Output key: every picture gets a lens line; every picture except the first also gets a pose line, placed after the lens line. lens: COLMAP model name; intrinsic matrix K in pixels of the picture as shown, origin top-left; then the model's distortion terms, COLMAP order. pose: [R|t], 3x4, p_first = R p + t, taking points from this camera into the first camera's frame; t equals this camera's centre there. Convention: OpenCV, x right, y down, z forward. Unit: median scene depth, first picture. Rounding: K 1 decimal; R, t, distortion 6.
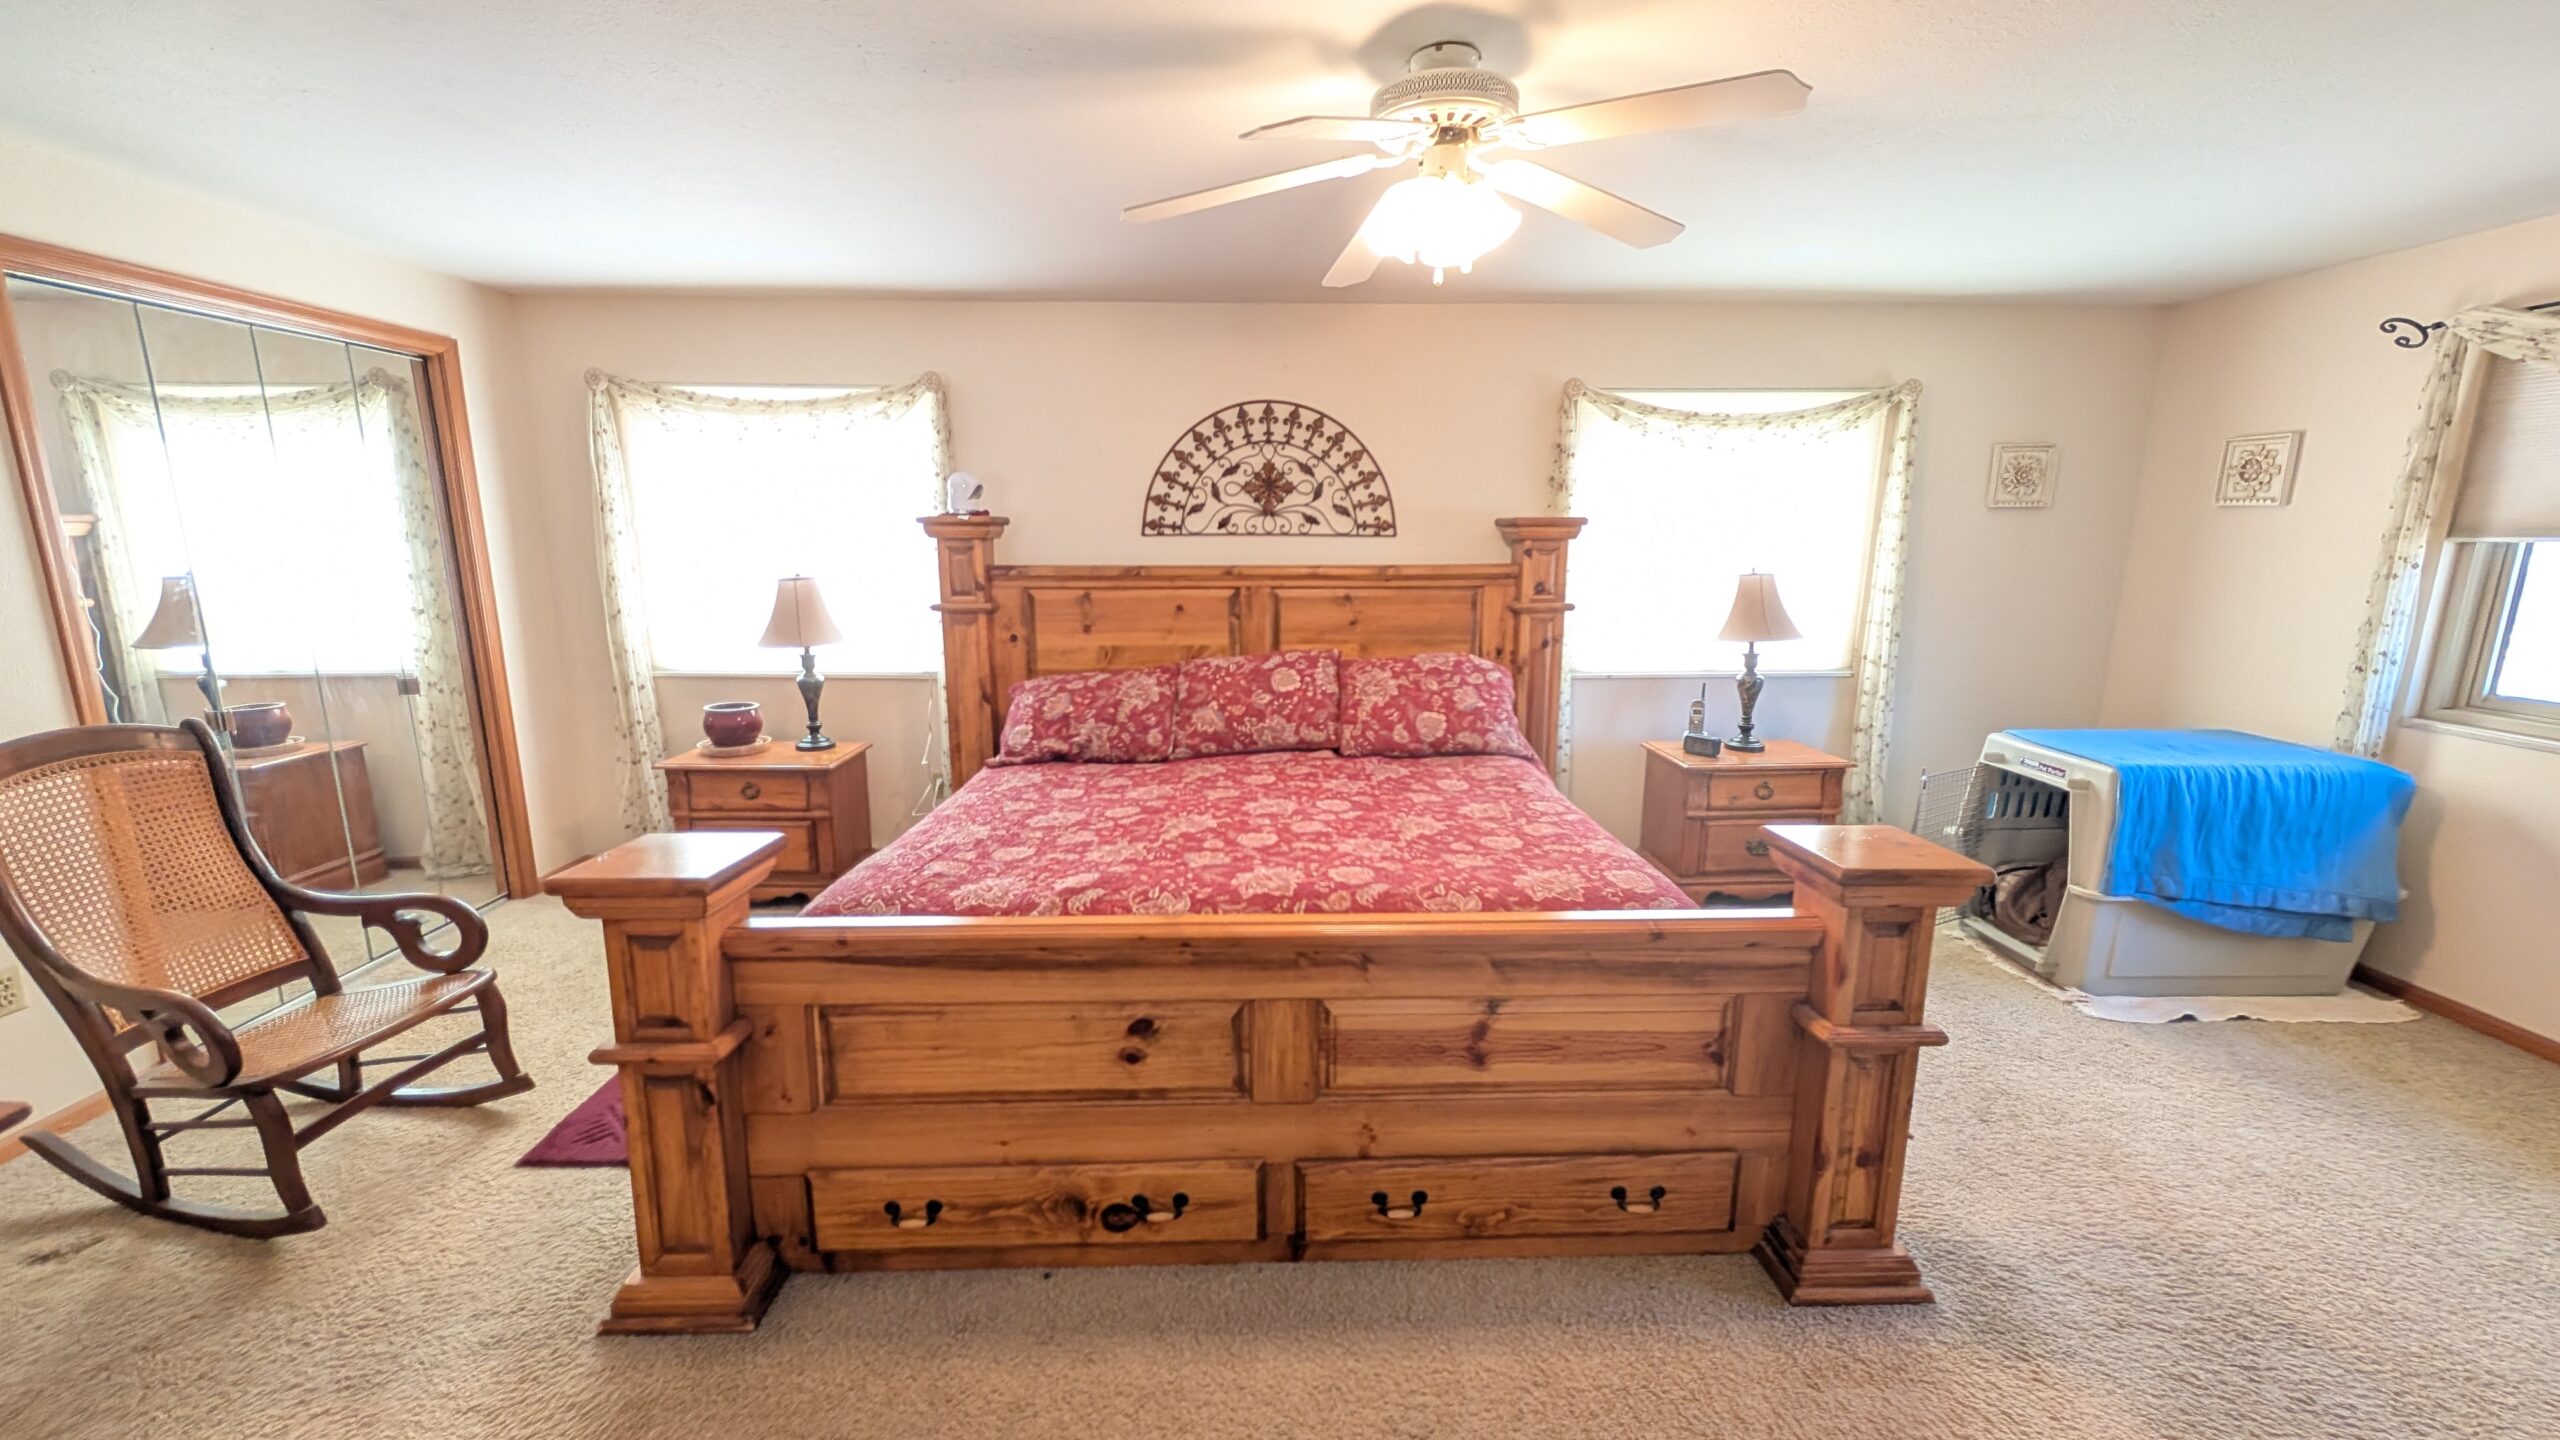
lens RADIAL K [[959.0, 0, 1279.5], [0, 959.0, 719.5], [0, 0, 1]] dist [-0.003913, 0.000706]
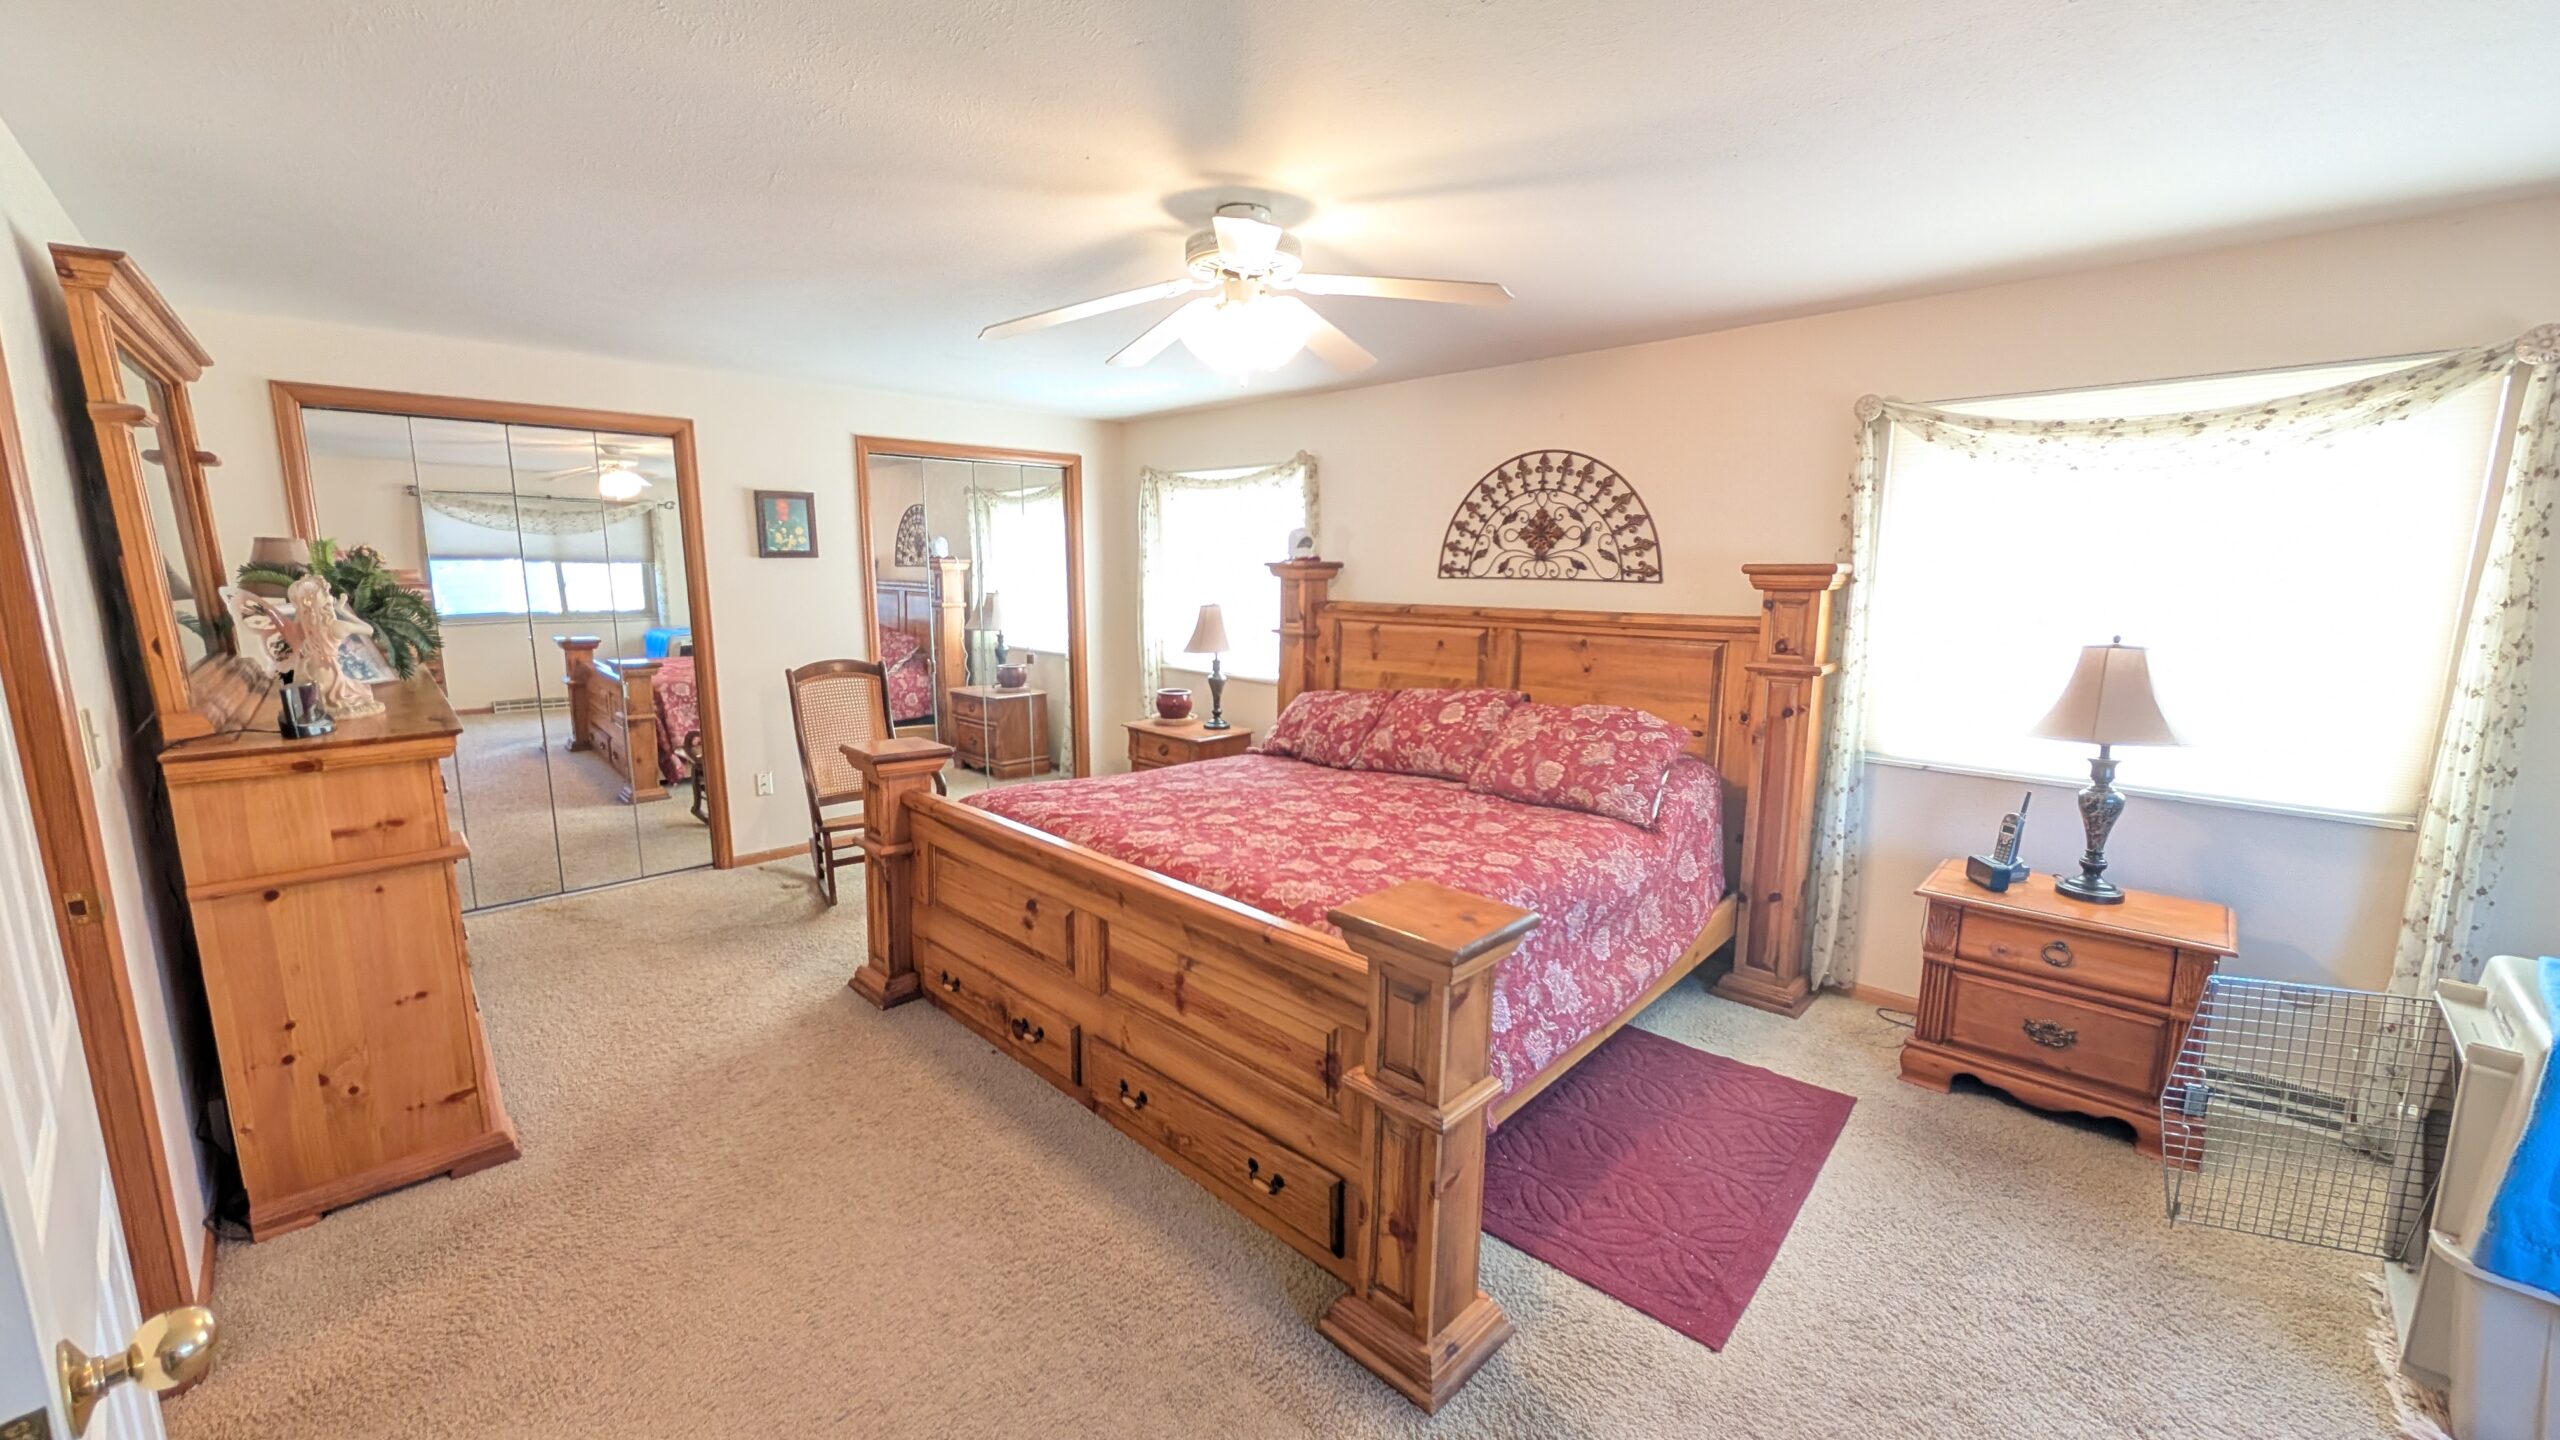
lens RADIAL K [[959.0, 0, 1275.4], [0, 959.0, 719.5], [0, 0, 1]] dist [-0.003913, 0.000706]
pose [[0.696262, 0.118731, -0.707900, 0.566853], [-0.143252, 0.989369, 0.025043, -0.029809], [0.703348, 0.083972, 0.705869, 0.089416]]
